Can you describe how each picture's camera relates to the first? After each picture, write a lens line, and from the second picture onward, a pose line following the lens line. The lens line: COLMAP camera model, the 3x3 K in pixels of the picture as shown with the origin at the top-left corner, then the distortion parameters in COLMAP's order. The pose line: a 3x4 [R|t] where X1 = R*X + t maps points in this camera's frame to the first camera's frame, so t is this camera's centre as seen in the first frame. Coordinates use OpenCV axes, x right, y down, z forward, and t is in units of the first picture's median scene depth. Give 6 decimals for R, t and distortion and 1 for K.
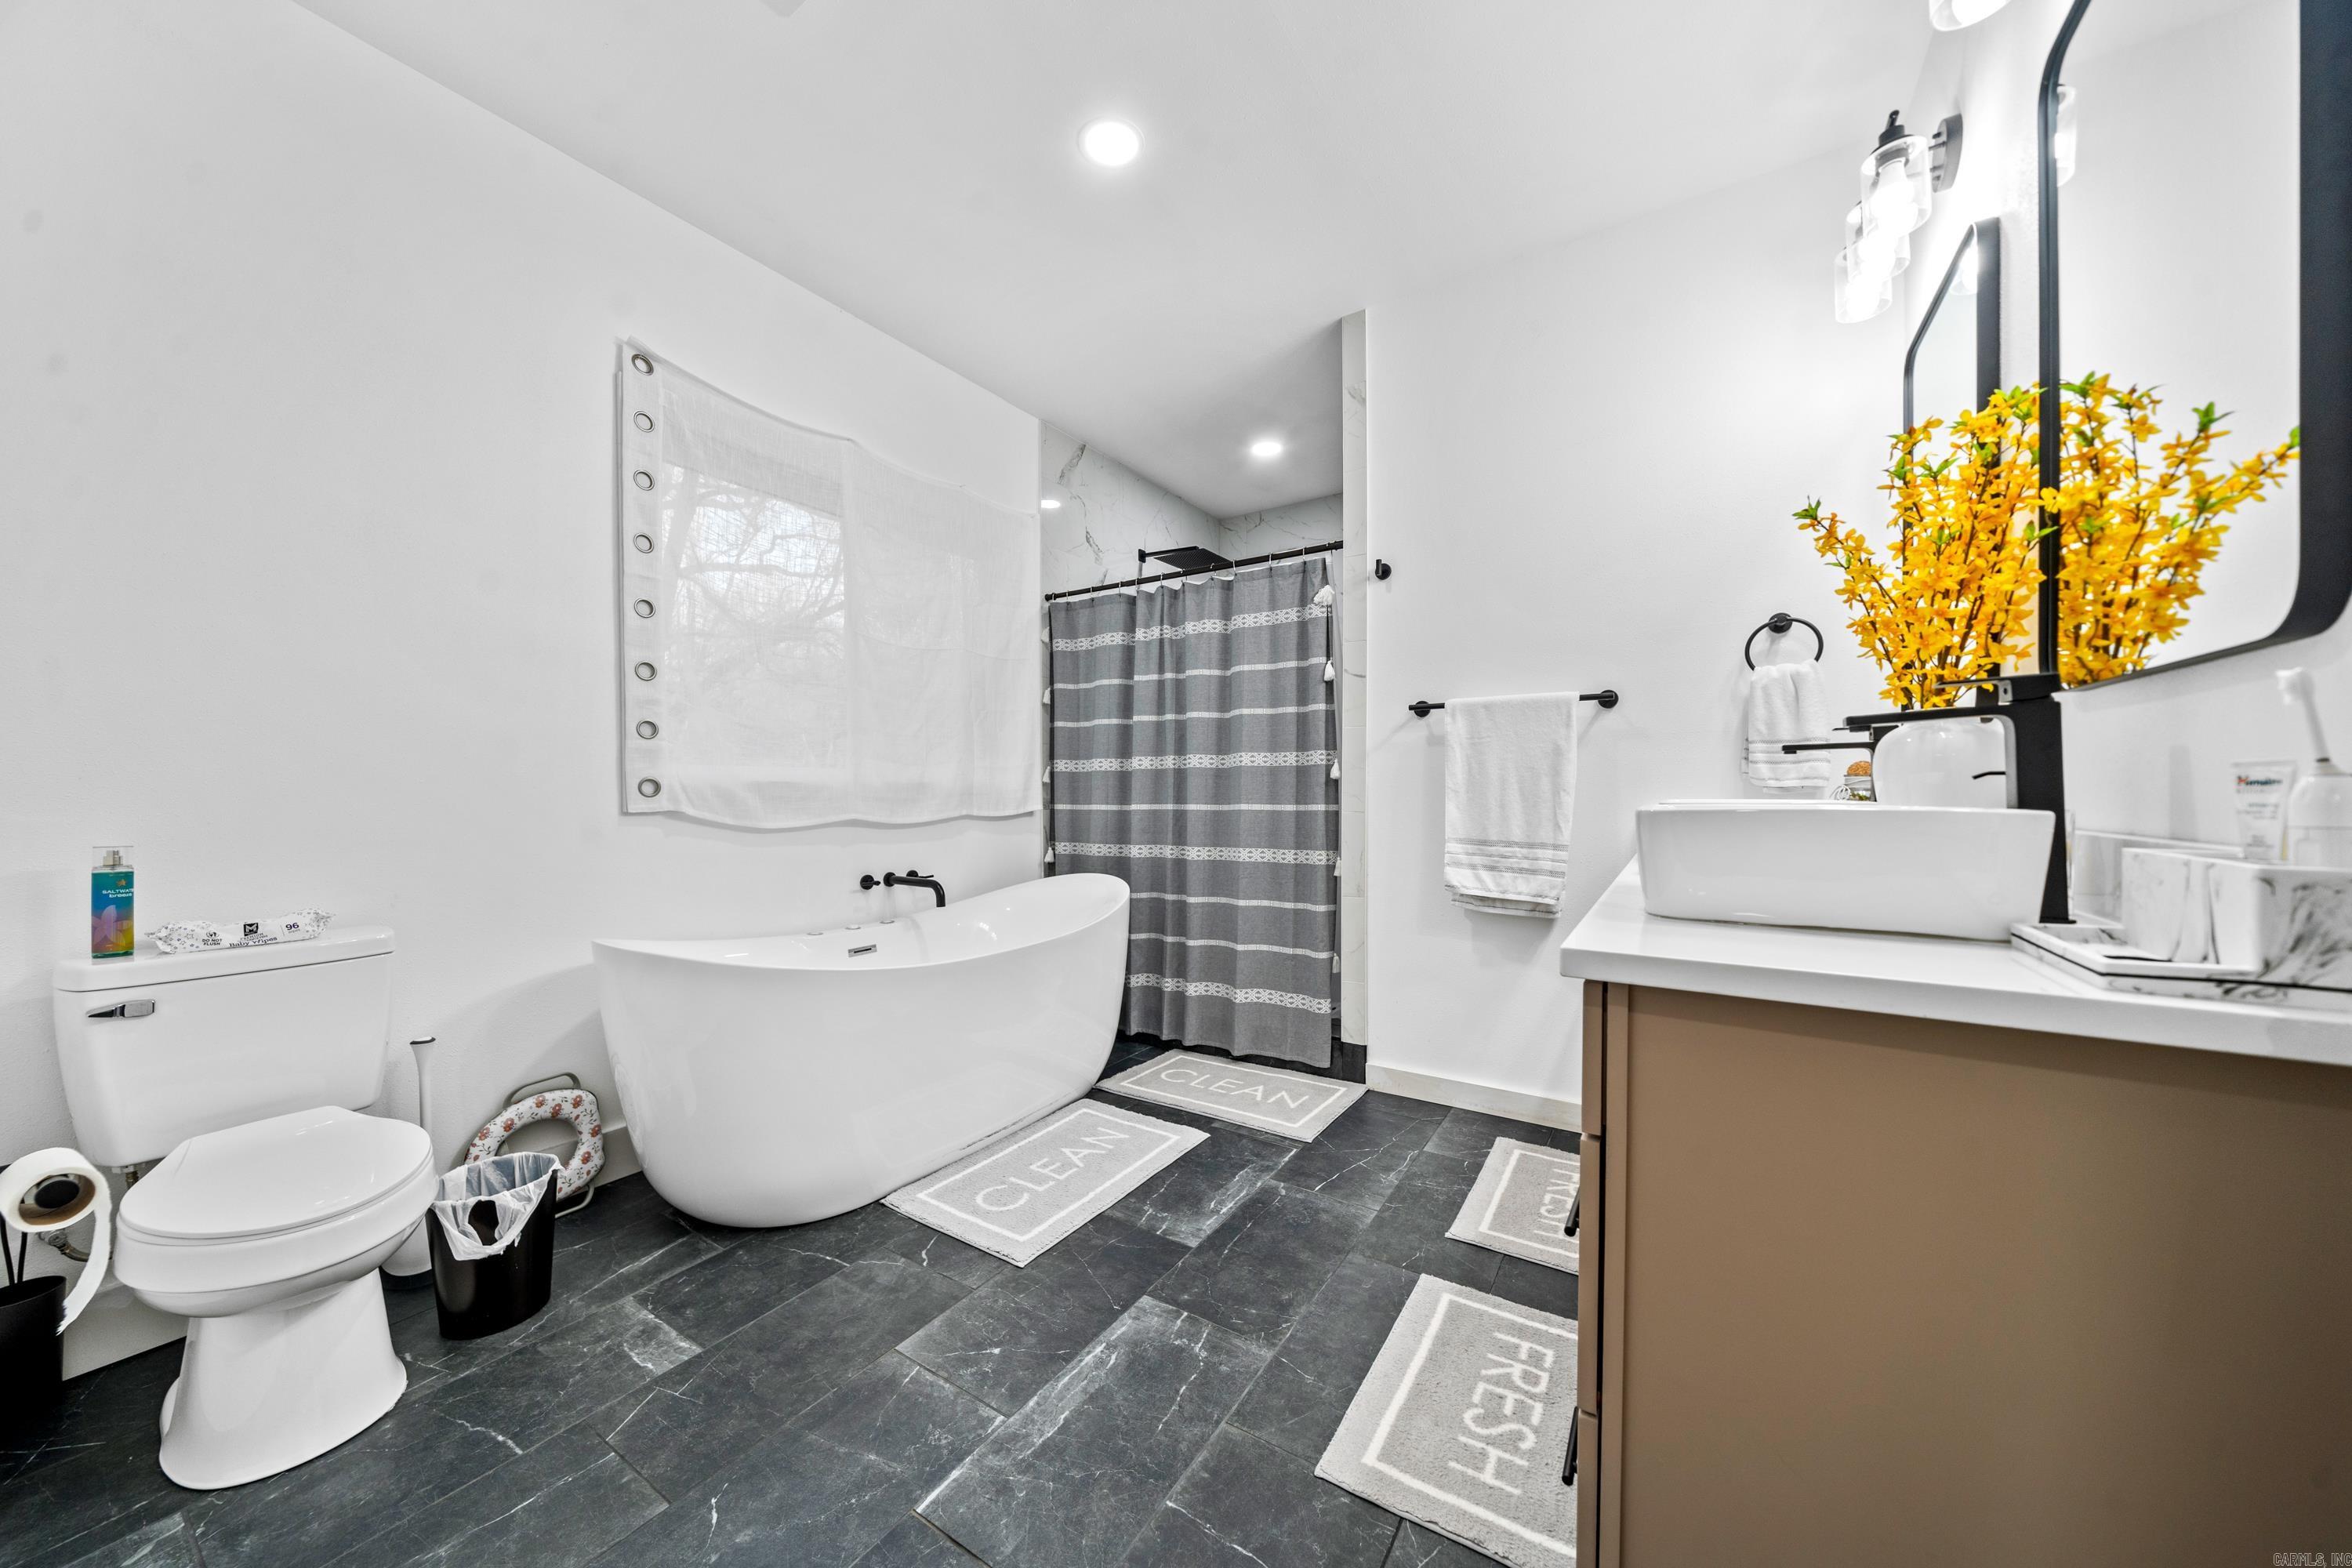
lens RADIAL K [[811.3, 0, 1158.1], [0, 811.3, 802.0], [0, 0, 1]] dist [-0.006808, 0.000400]
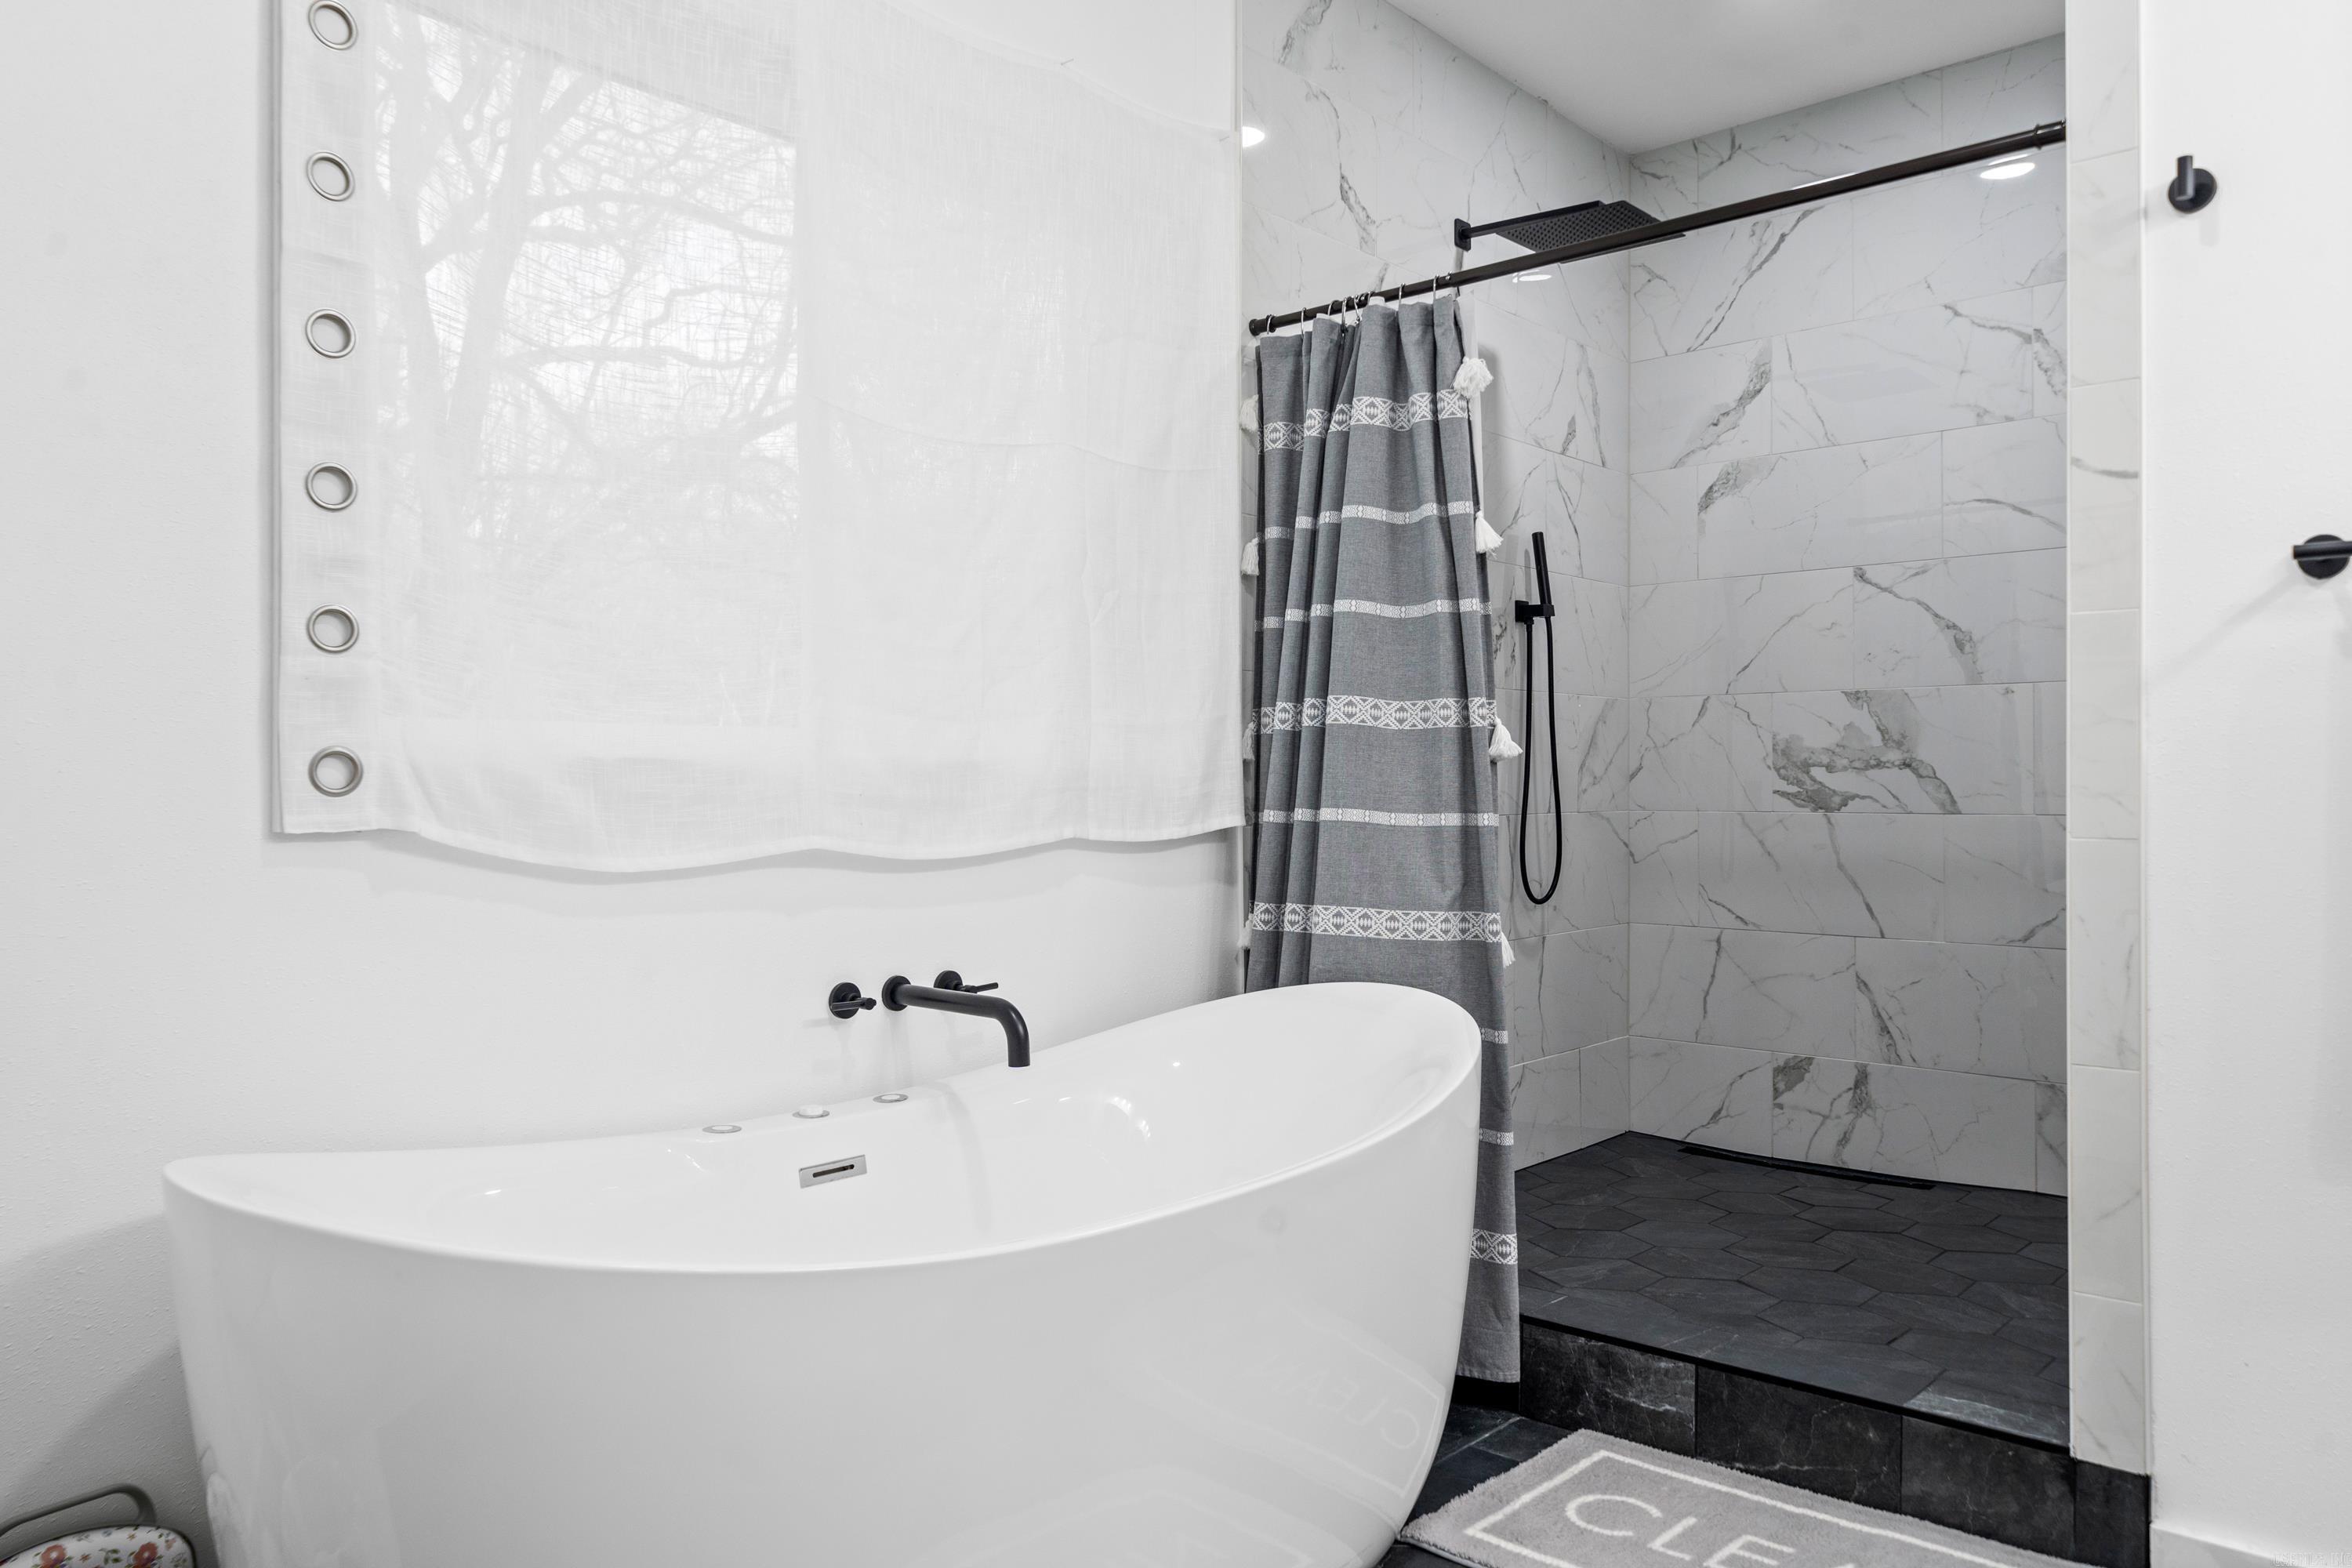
lens RADIAL K [[1638.7, 0, 1180.4], [0, 1638.7, 757.7], [0, 0, 1]] dist [-0.016799, 0.017221]
pose [[0.990554, -0.000228, -0.137126, -0.075216], [-0.003252, 0.999678, -0.025150, -0.004696], [0.137088, 0.025358, 0.990234, 0.194268]]
